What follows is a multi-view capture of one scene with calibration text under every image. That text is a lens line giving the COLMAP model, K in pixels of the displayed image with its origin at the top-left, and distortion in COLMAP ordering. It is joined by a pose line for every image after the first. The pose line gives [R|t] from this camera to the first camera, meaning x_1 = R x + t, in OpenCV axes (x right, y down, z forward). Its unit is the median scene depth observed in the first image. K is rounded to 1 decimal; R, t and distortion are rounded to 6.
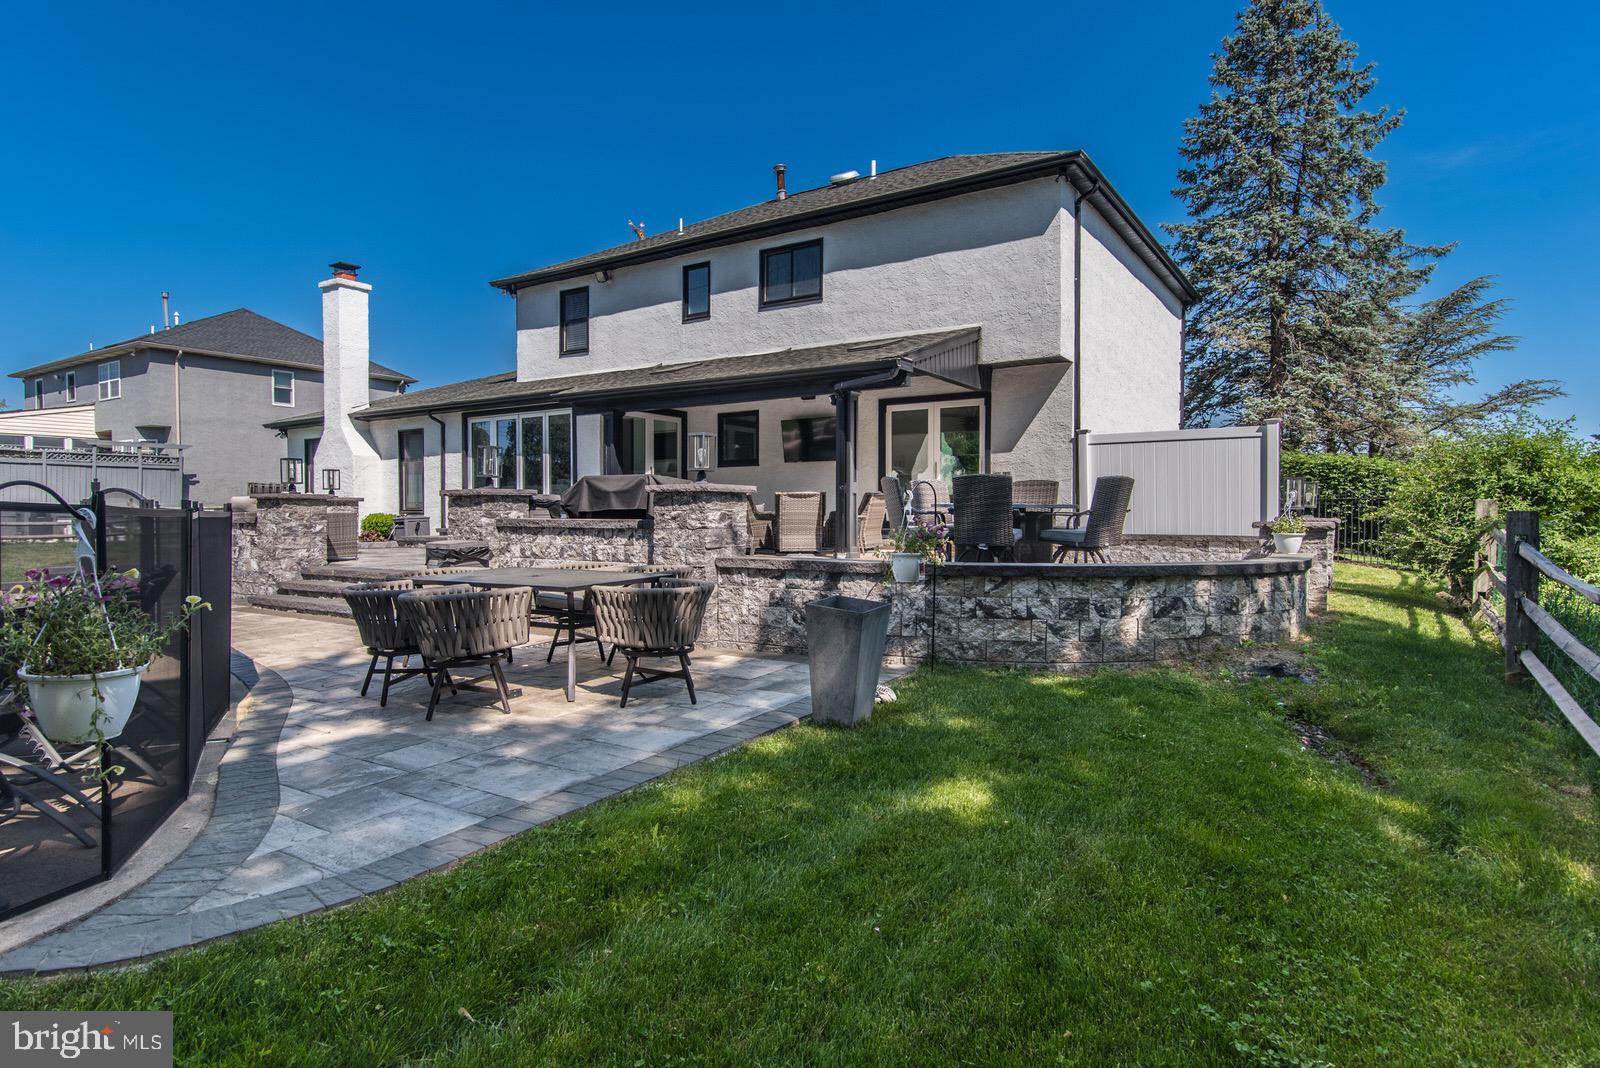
lens RADIAL K [[904.3, 0, 807.2], [0, 904.3, 523.7], [0, 0, 1]] dist [0.002571, -0.000669]
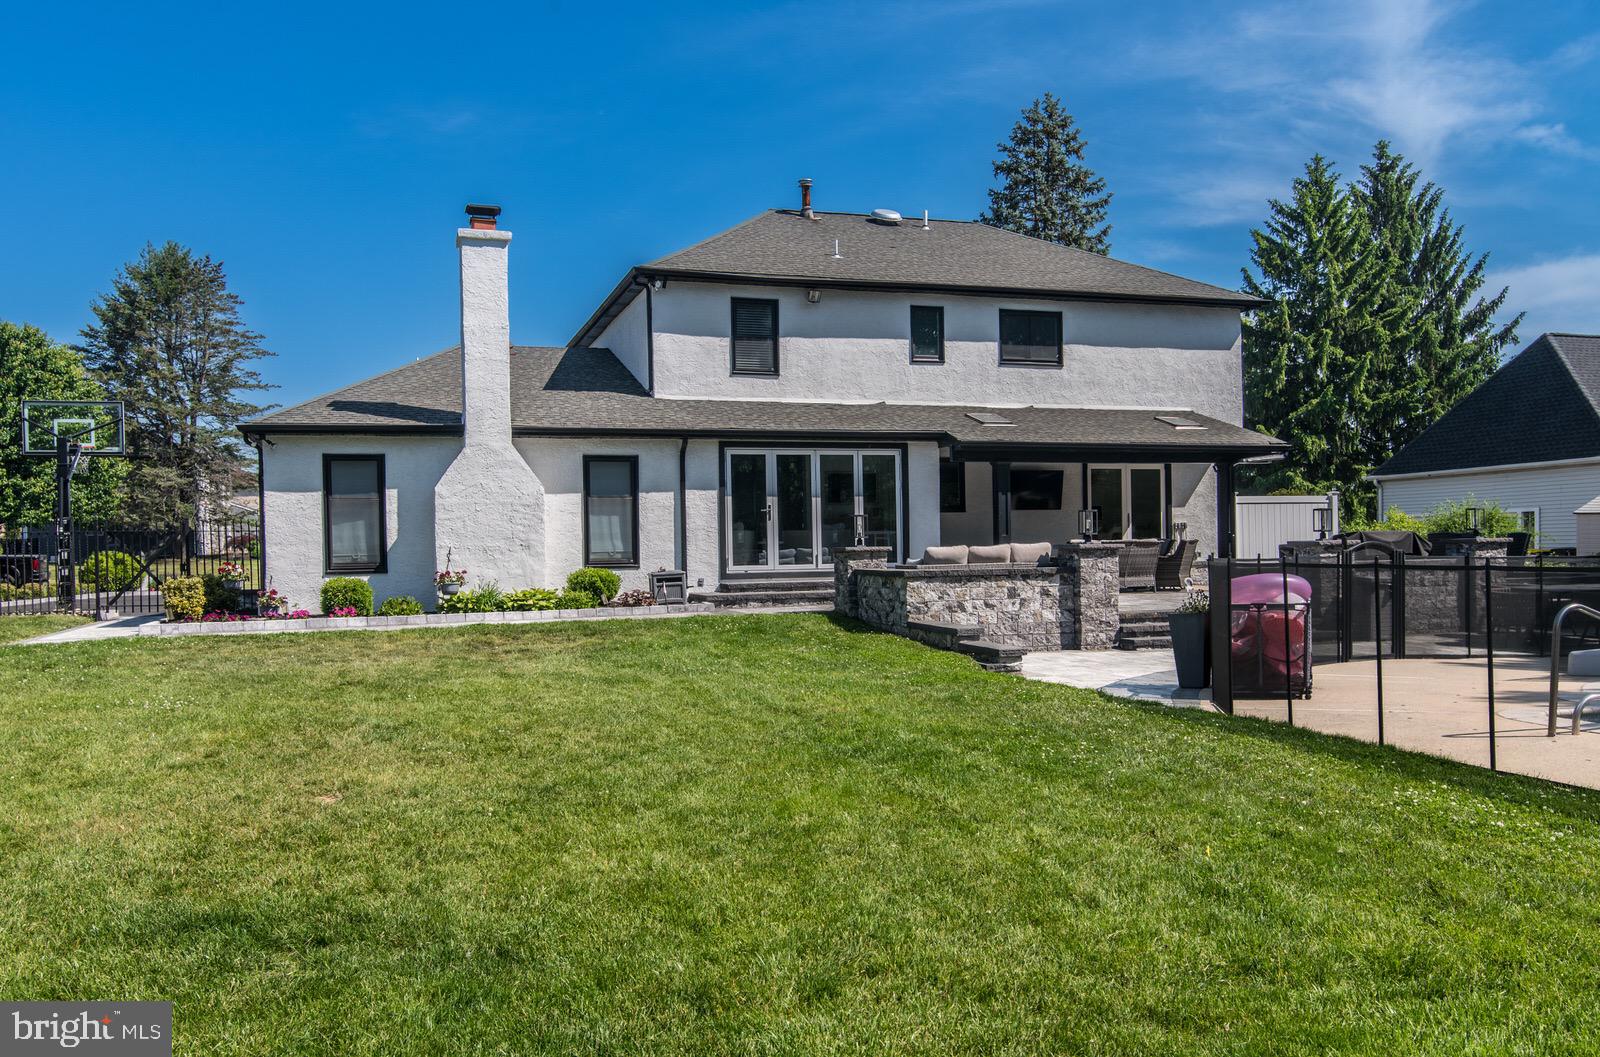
lens RADIAL K [[1309.6, 0, 887.9], [0, 1309.6, 547.7], [0, 0, 1]] dist [-0.007489, -0.014162]
pose [[0.598619, -0.011828, 0.800947, -1.316389], [0.023808, 0.999712, -0.003031, -0.021251], [-0.800680, 0.020883, 0.598728, 0.187401]]
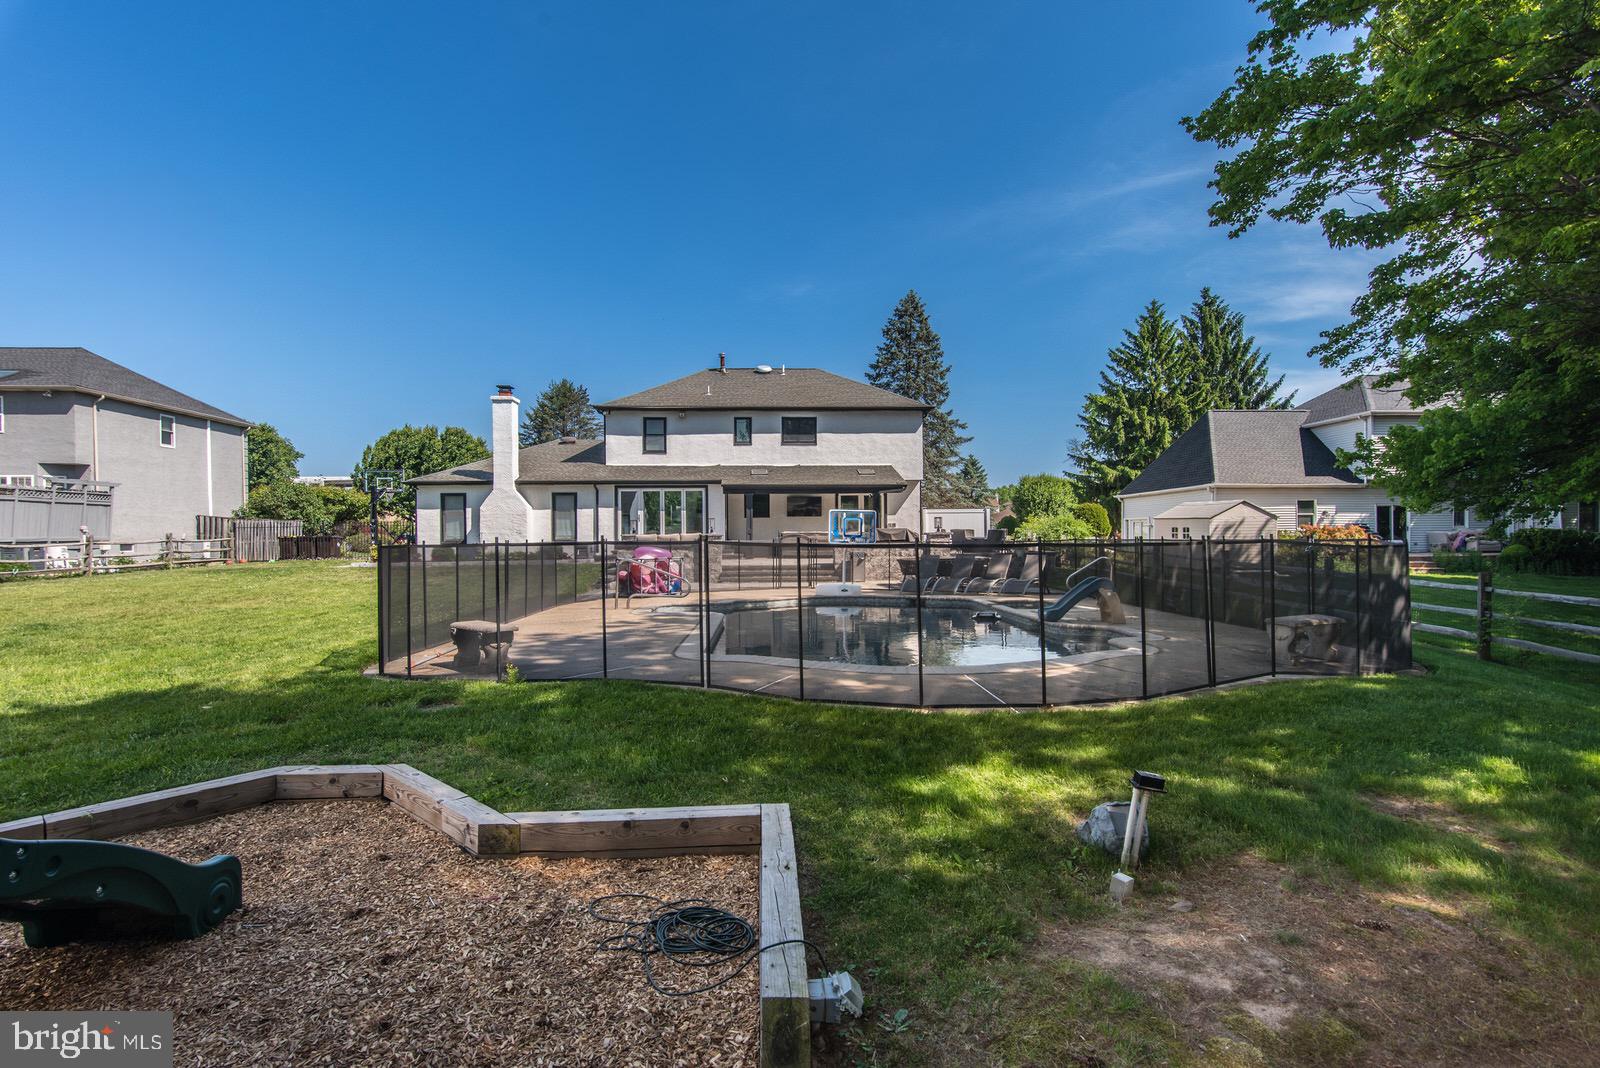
lens RADIAL K [[790.9, 0, 852.0], [0, 790.9, 529.5], [0, 0, 1]] dist [0.002462, 0.000016]
pose [[0.785280, -0.002051, 0.619137, -1.043820], [0.013716, 0.999807, -0.014085, -0.008492], [-0.618988, 0.019552, 0.785157, -0.543977]]
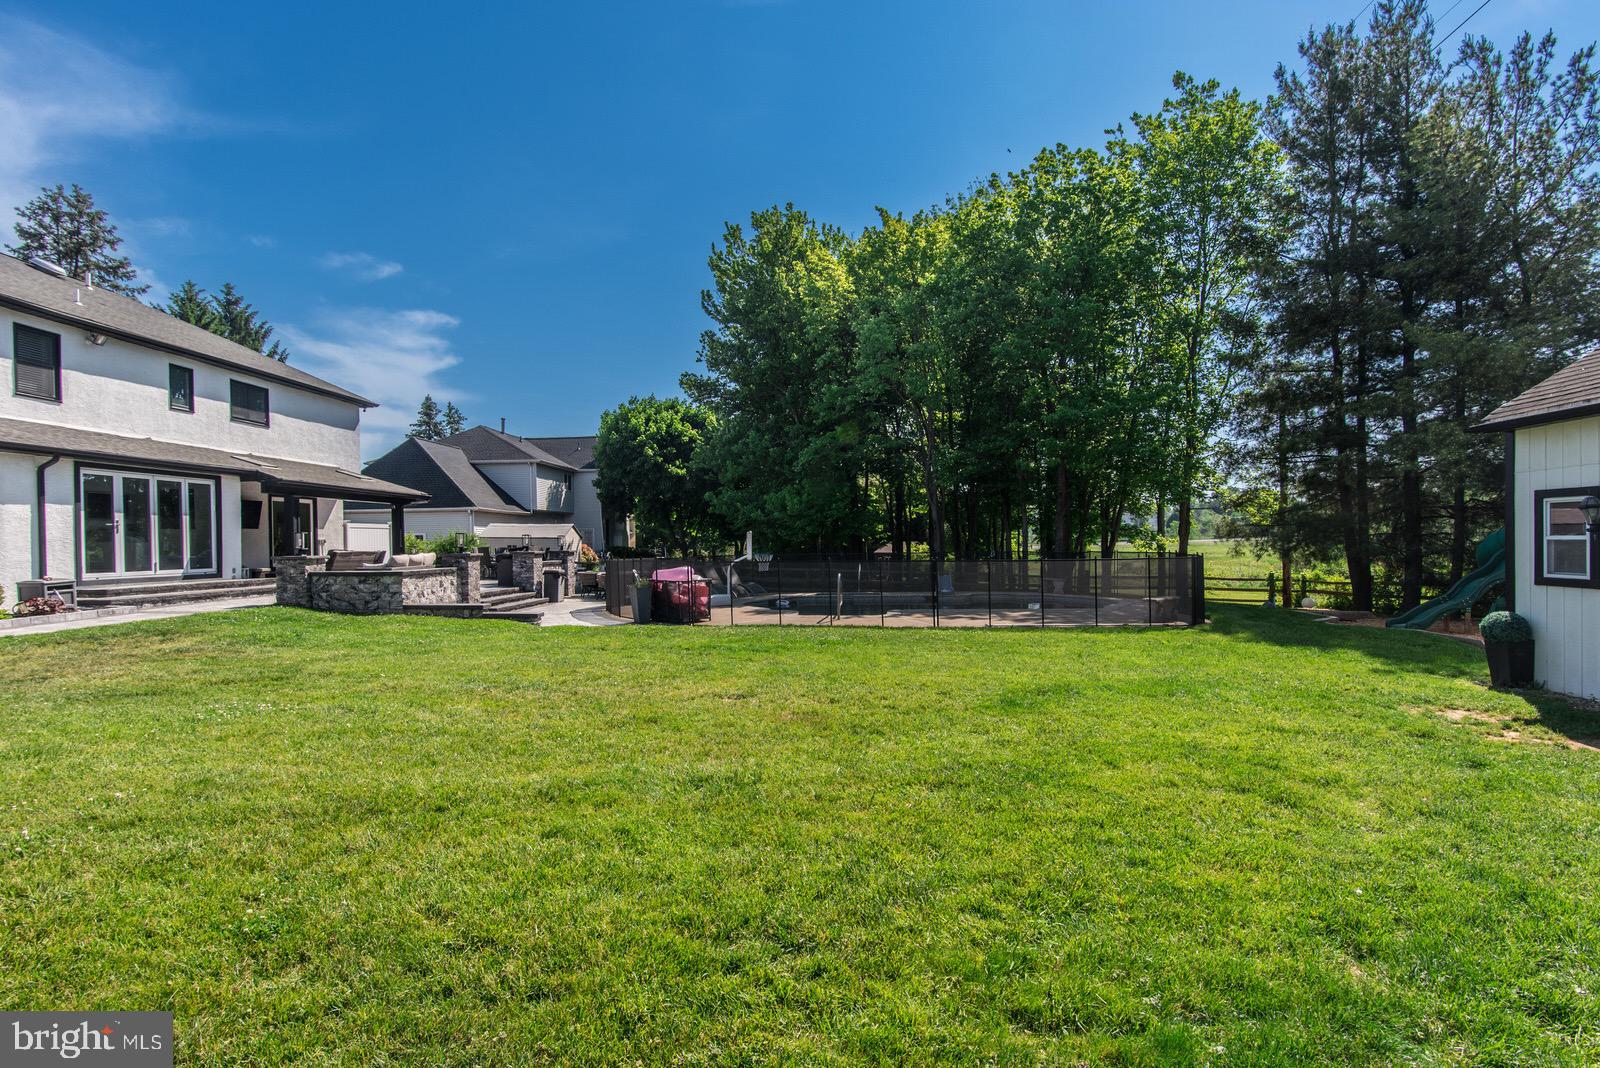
lens RADIAL K [[766.8, 0, 780.3], [0, 766.8, 549.9], [0, 0, 1]] dist [0.001427, 0.000535]
pose [[-0.490363, -0.006255, 0.871496, -1.481479], [0.015886, 0.999744, 0.016114, -0.037995], [-0.871374, 0.021746, -0.490138, 0.816760]]
